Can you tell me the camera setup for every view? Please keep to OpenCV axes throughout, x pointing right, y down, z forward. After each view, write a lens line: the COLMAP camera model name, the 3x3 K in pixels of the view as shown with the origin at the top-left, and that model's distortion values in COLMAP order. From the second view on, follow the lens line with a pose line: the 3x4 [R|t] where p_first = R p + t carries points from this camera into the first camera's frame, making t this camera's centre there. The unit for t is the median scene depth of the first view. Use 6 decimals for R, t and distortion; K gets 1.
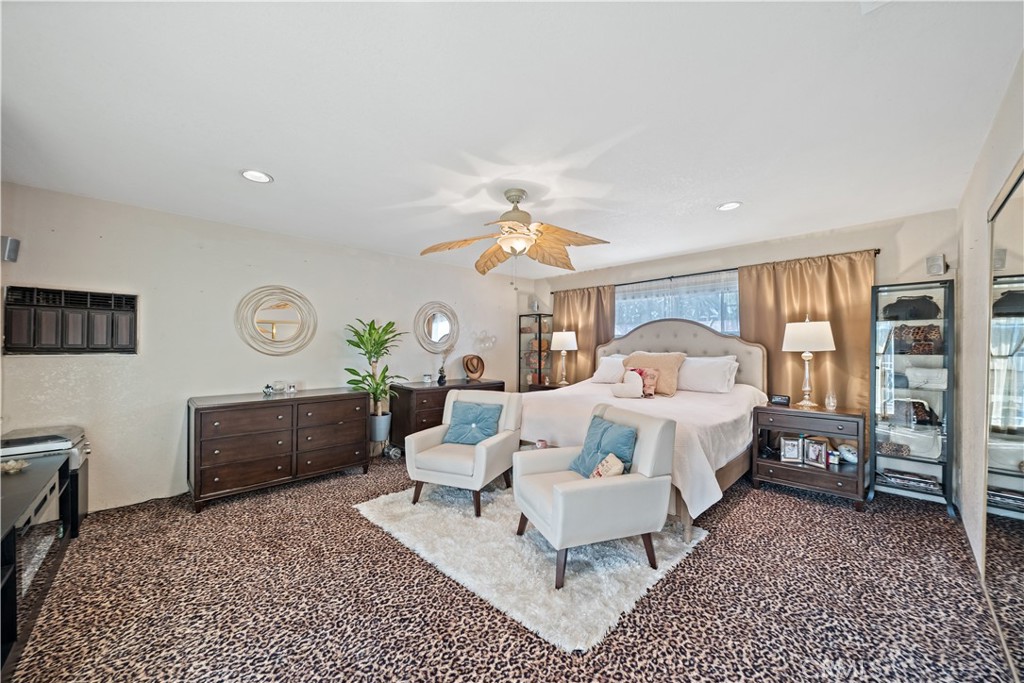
lens RADIAL K [[380.4, 0, 509.9], [0, 380.4, 348.1], [0, 0, 1]] dist [-0.000019, -0.000256]
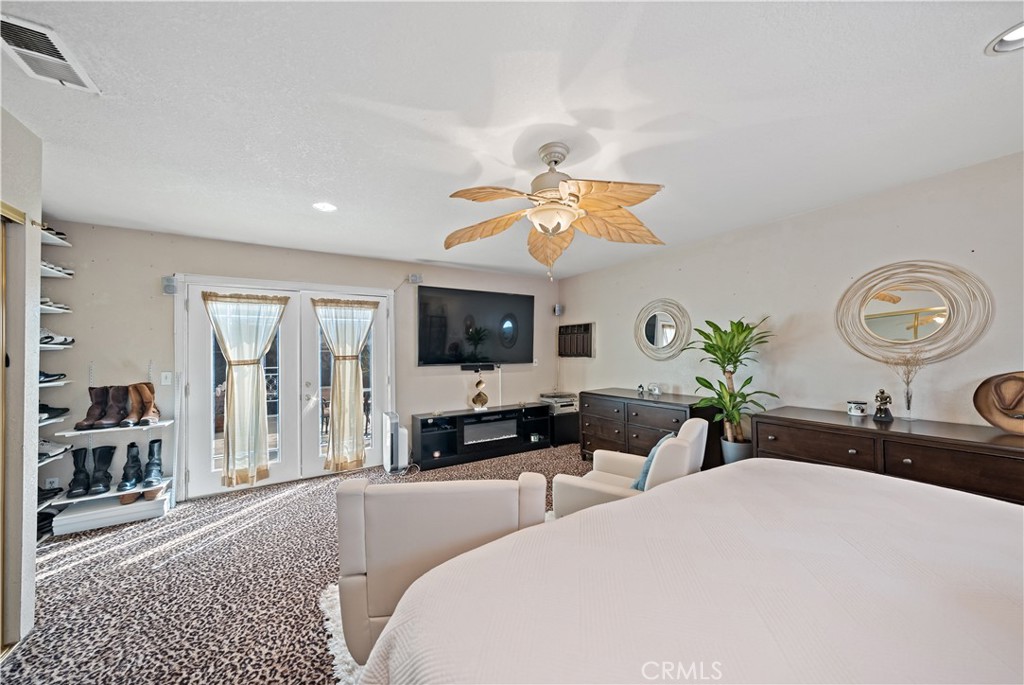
lens RADIAL K [[359.4, 0, 510.5], [0, 359.4, 343.7], [0, 0, 1]] dist [-0.001221, 0.000615]
pose [[-0.218578, -0.018300, -0.975648, 1.153111], [0.013036, 0.999680, -0.021671, -0.028693], [0.975732, -0.017455, -0.218270, 1.729867]]
